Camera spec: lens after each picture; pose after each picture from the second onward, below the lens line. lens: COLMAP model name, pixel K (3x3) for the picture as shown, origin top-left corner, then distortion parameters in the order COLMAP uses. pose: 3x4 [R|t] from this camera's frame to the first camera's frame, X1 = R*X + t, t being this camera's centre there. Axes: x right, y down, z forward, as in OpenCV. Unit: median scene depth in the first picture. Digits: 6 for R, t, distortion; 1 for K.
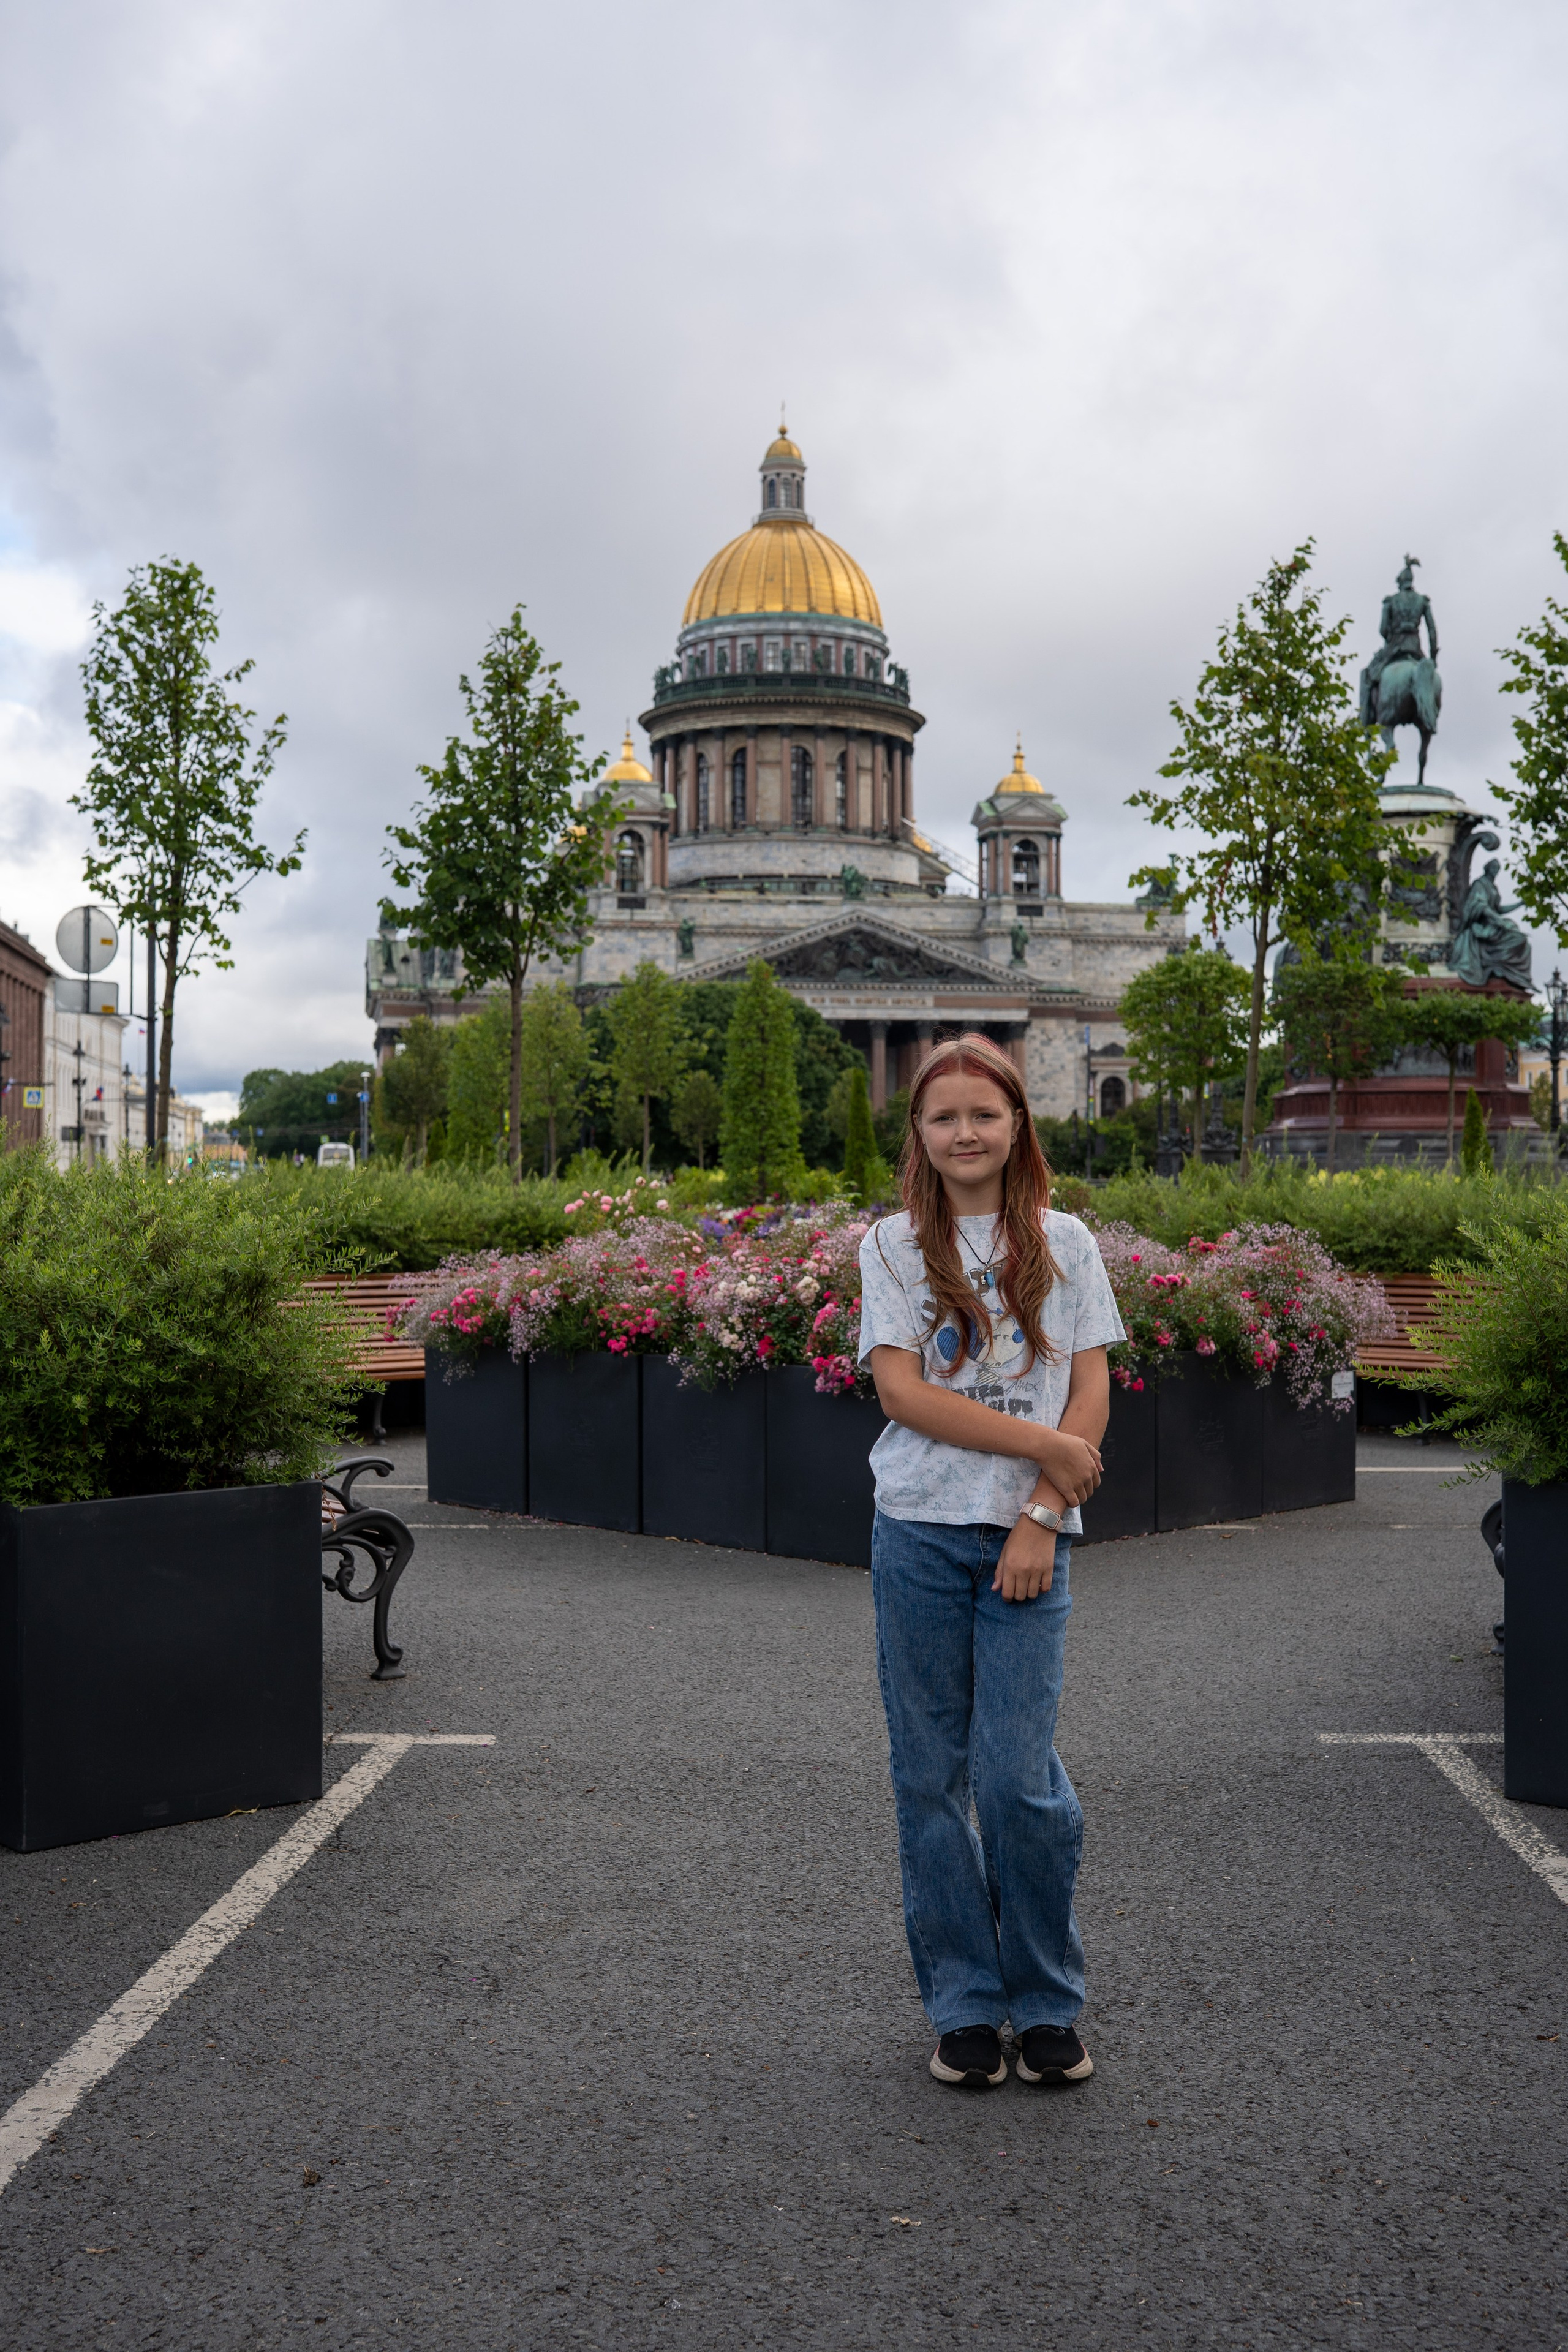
lens RADIAL K [[4225.6, 0, 956.0], [0, 4225.6, 1140.7], [0, 0, 1]] dist [0.176980, 2.241886]
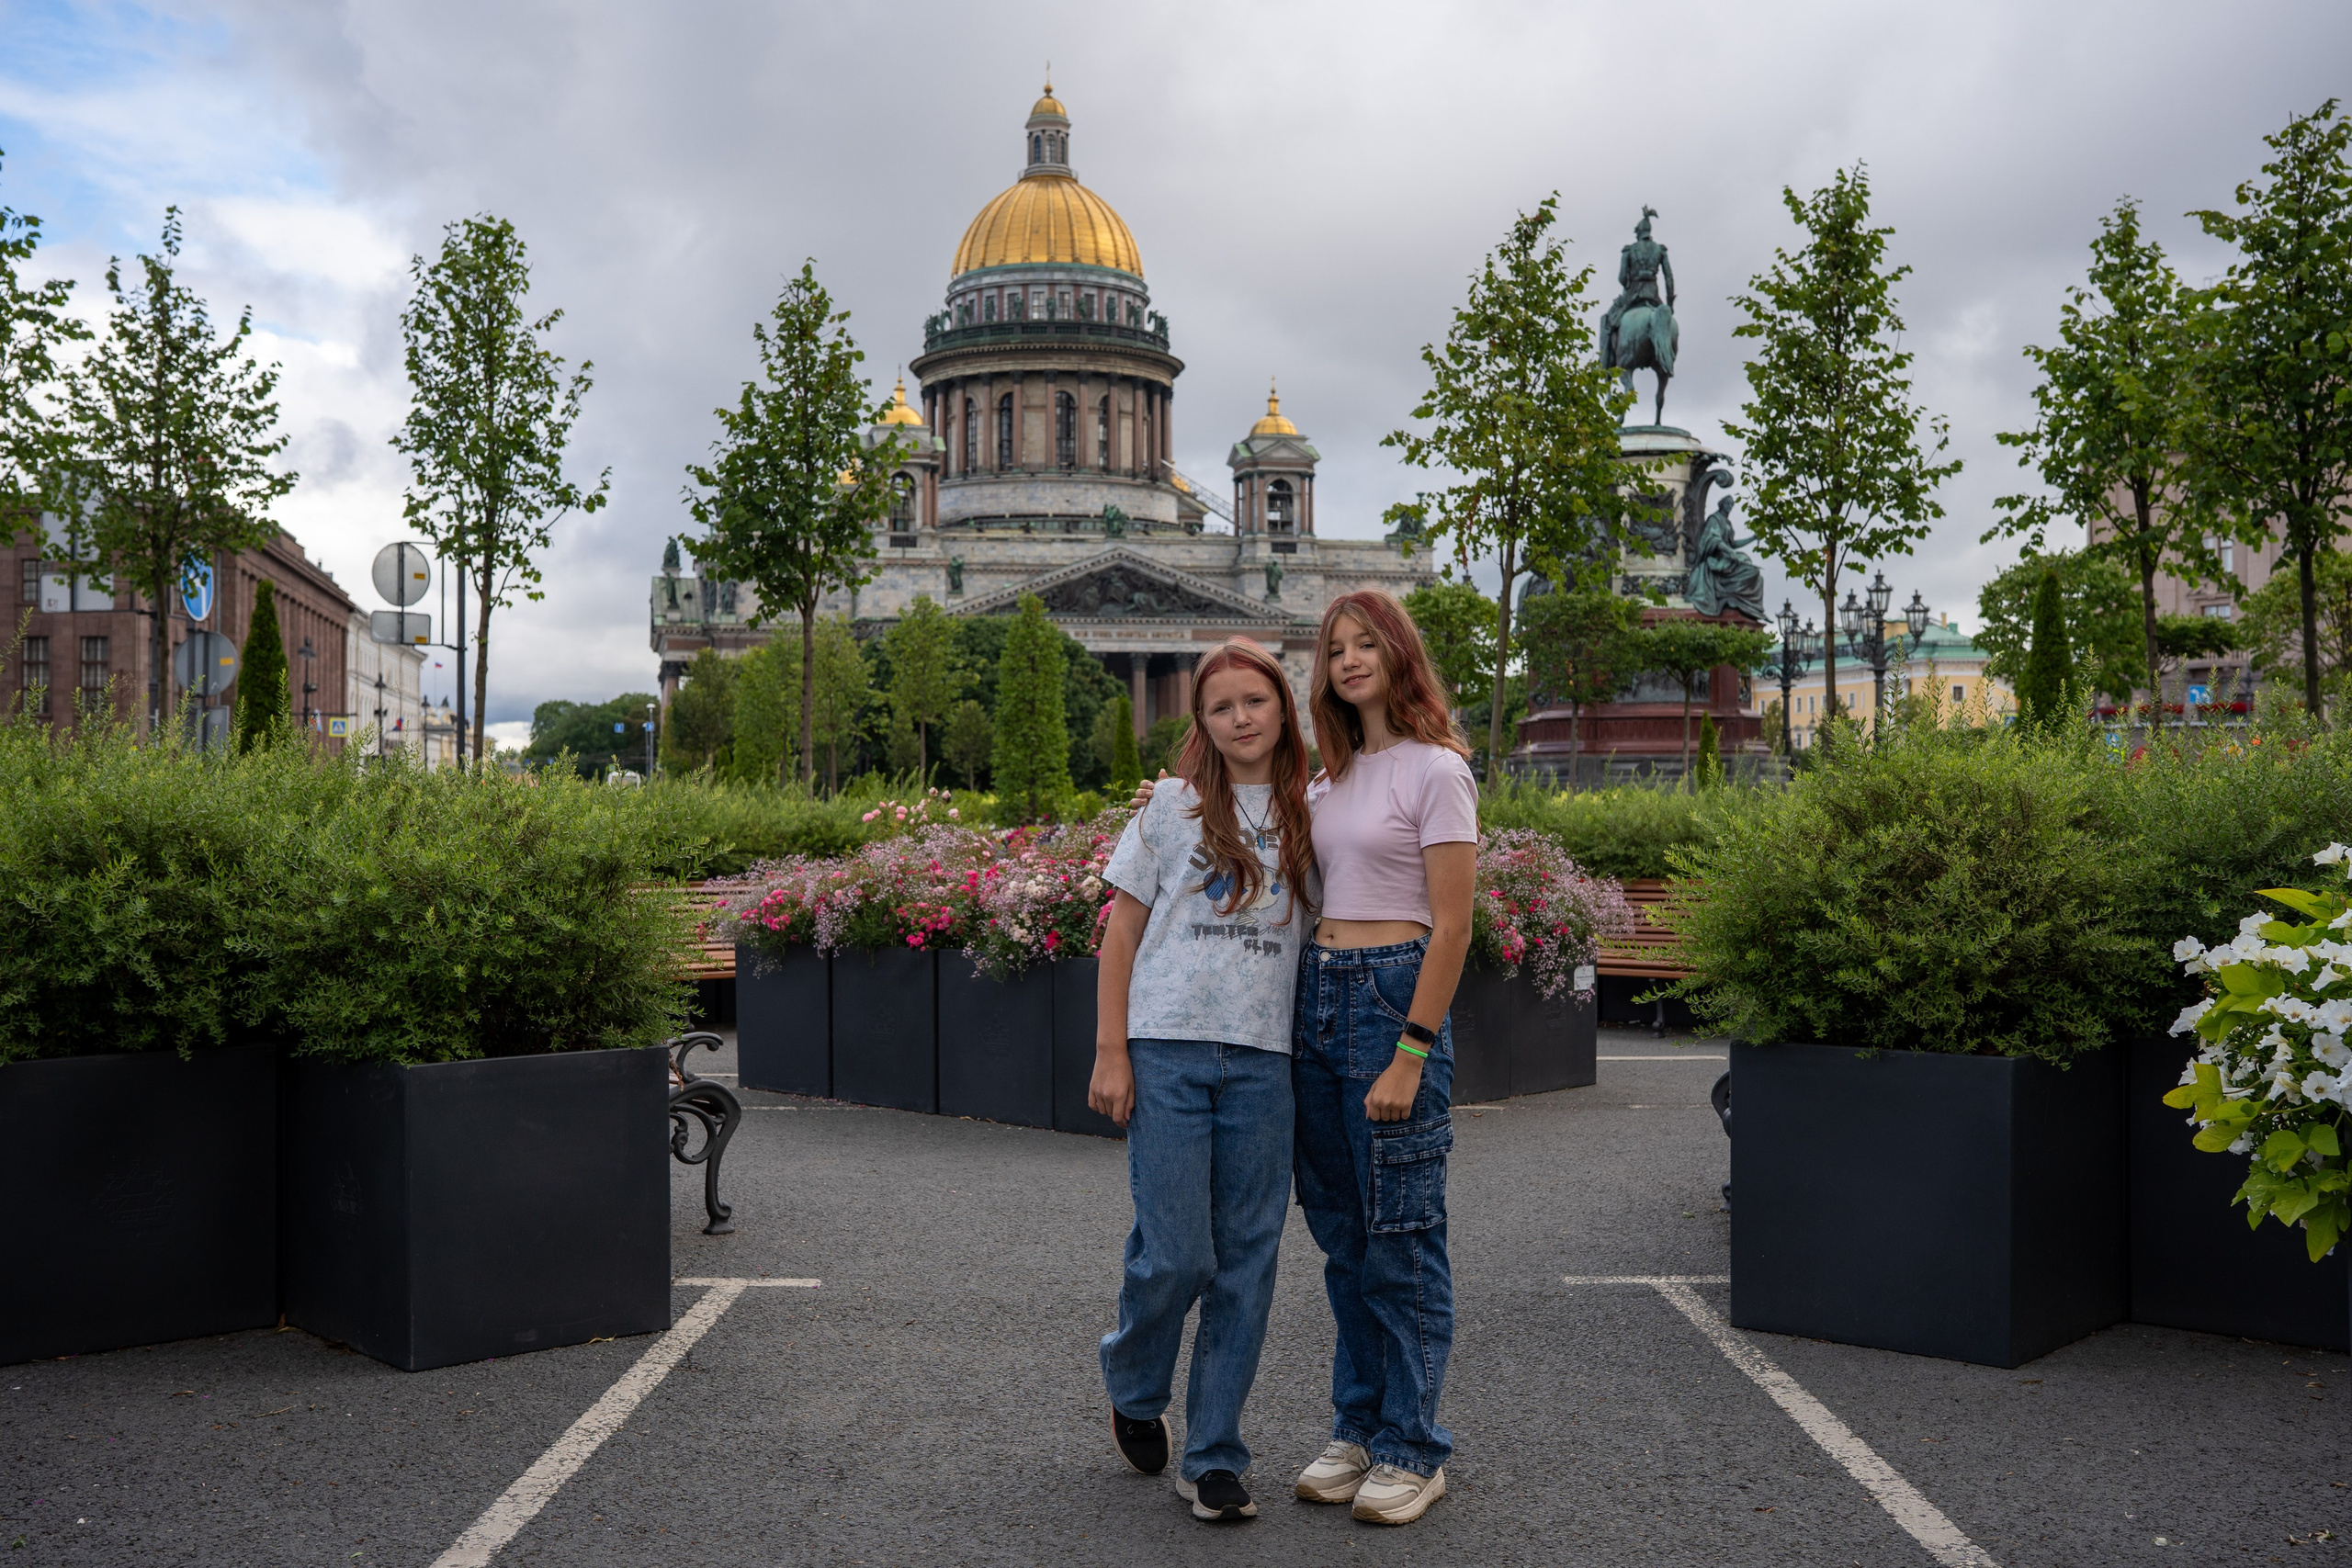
lens RADIAL K [[4115.8, 0, 1176.0], [0, 4115.8, 784.0], [0, 0, 1]] dist [0.208608, 2.468741]
pose [[0.999971, -0.001912, -0.007328, -0.001874], [0.001924, 0.999997, 0.001726, 0.002266], [0.007324, -0.001740, 0.999972, -0.019723]]
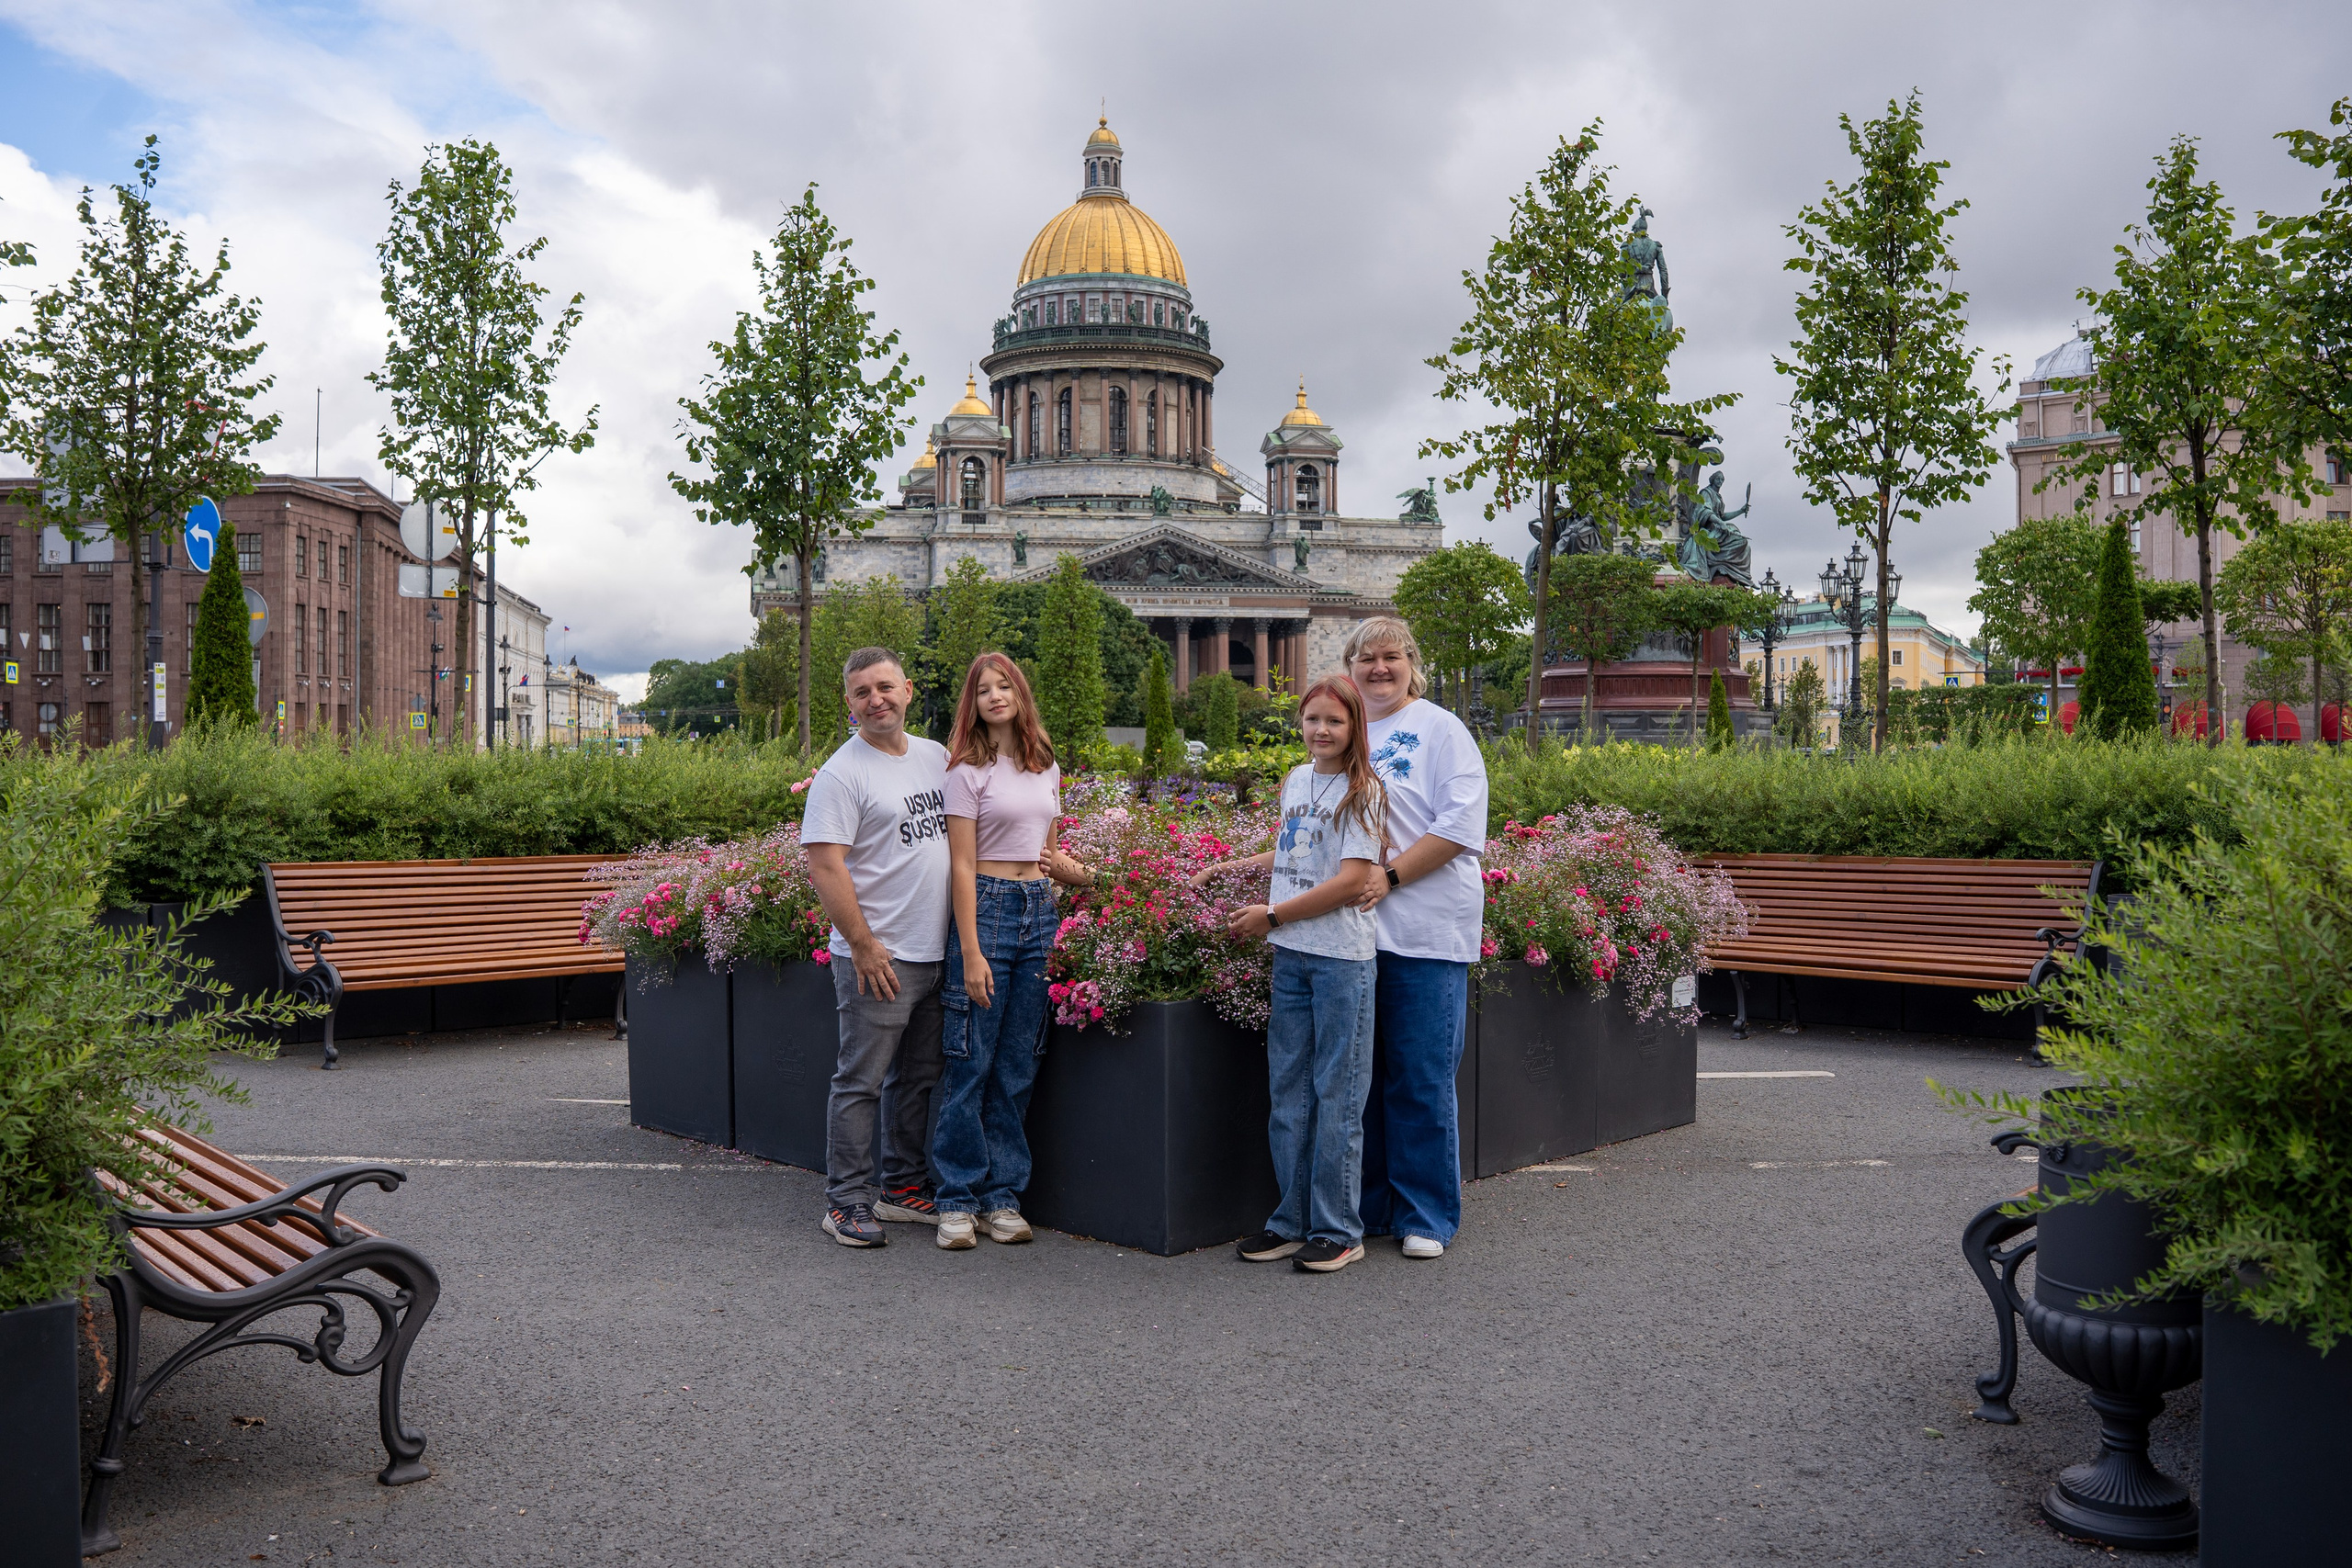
lens RADIAL K [[3052.0, 0, 1229.9], [0, 3052.0, 927.1], [0, 0, 1]] dist [-0.139592, 0.395936]
pose [[0.999974, 0.001057, -0.007116, 0.001057], [-0.000580, 0.997775, 0.066671, 0.001119], [0.007171, -0.066665, 0.997750, 0.143240]]
